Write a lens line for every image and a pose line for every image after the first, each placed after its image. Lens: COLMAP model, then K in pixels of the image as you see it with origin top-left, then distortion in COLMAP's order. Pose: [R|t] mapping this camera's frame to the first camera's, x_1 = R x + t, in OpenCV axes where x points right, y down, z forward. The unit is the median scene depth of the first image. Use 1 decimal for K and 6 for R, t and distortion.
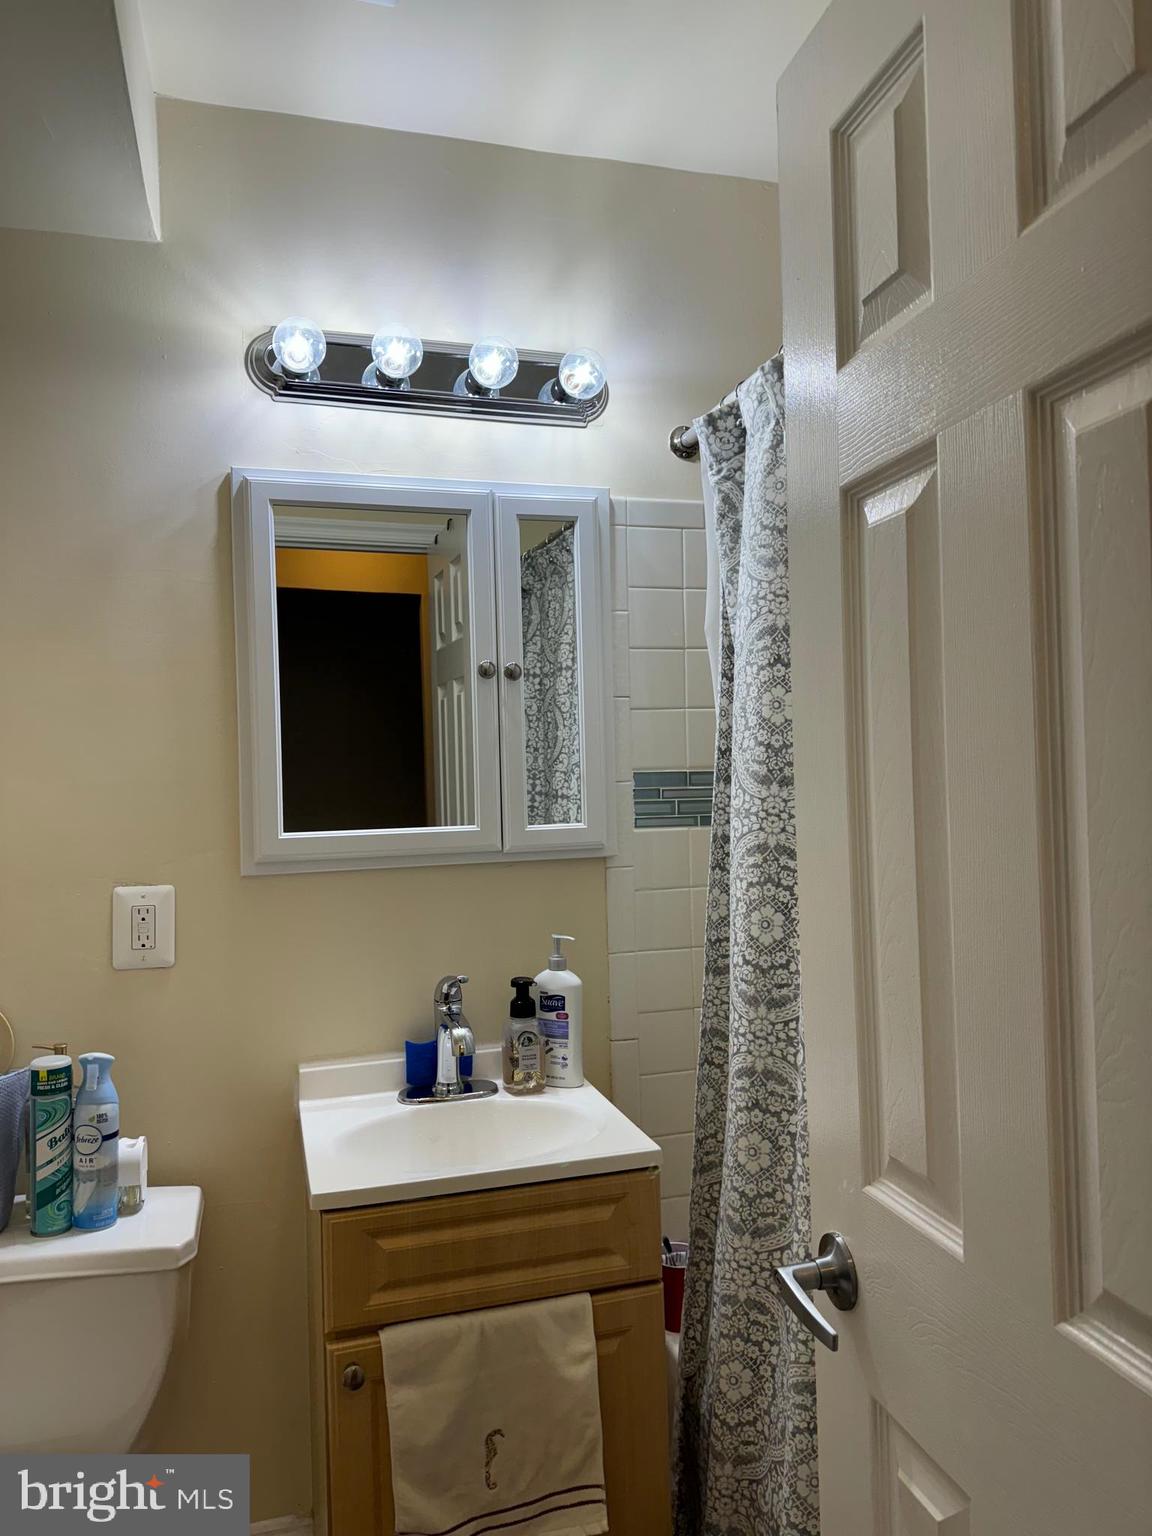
lens RADIAL K [[1047.3, 0, 576.0], [0, 1047.3, 768.0], [0, 0, 1]] dist [-0.040963, -0.000447]
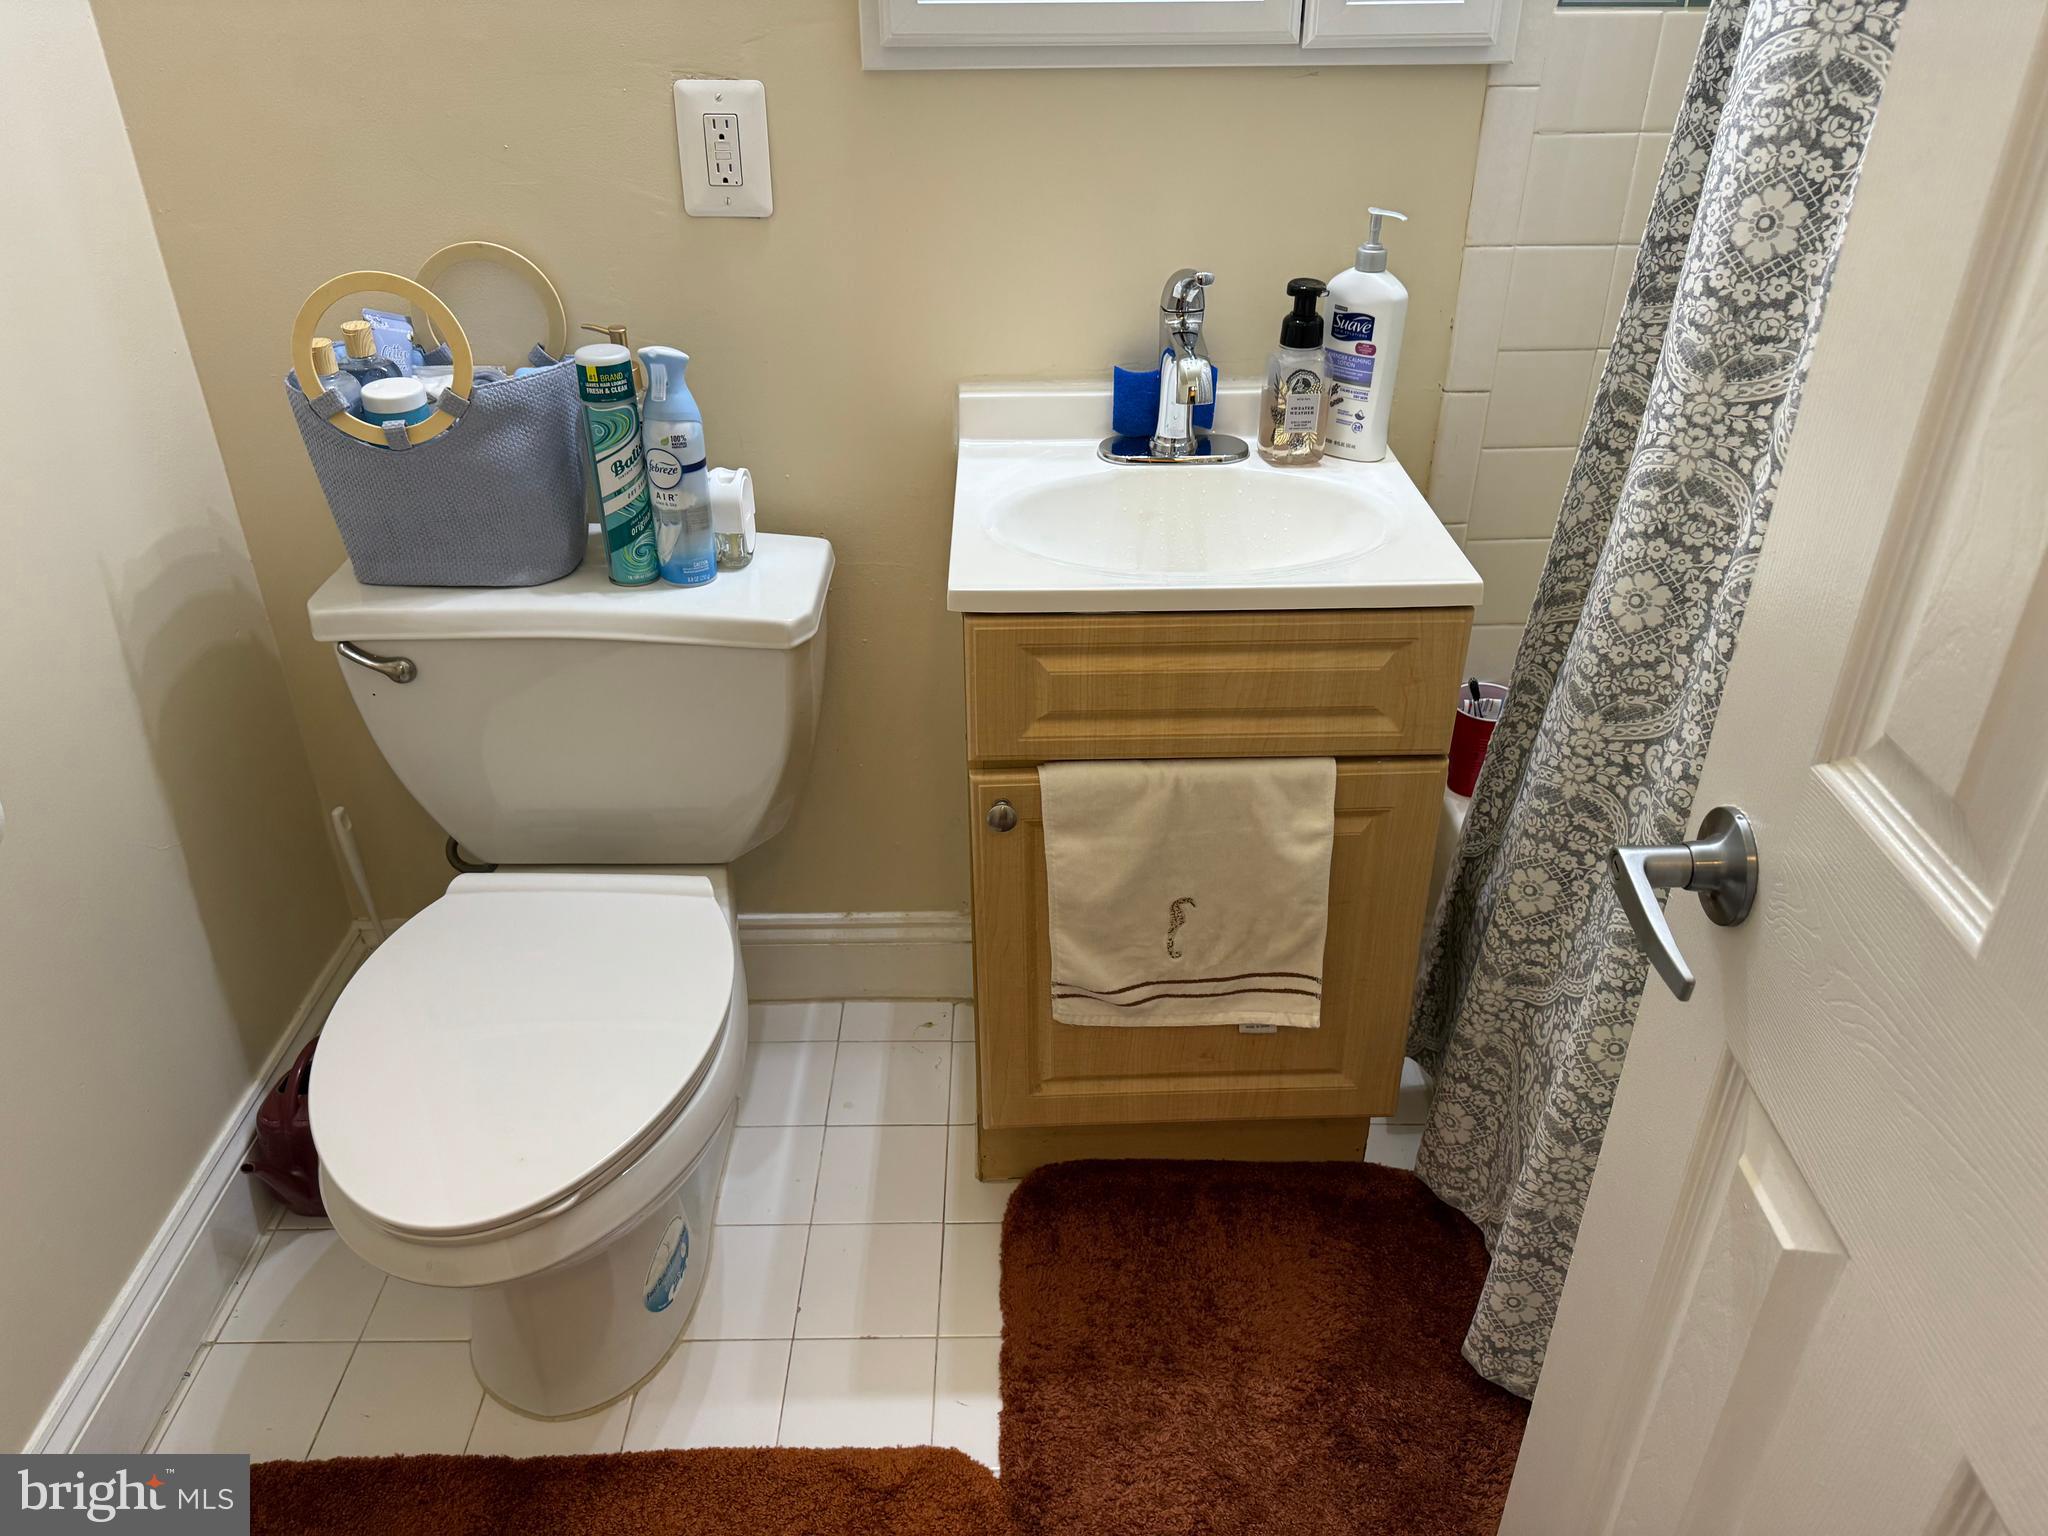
lens RADIAL K [[1436.6, 0, 1019.3], [0, 1436.6, 764.9], [0, 0, 1]] dist [0.090765, -0.109678]
pose [[0.962312, 0.160548, -0.219501, 0.020204], [-0.022579, 0.851521, 0.523834, 0.000884], [0.271010, -0.499136, 0.823053, 0.127120]]
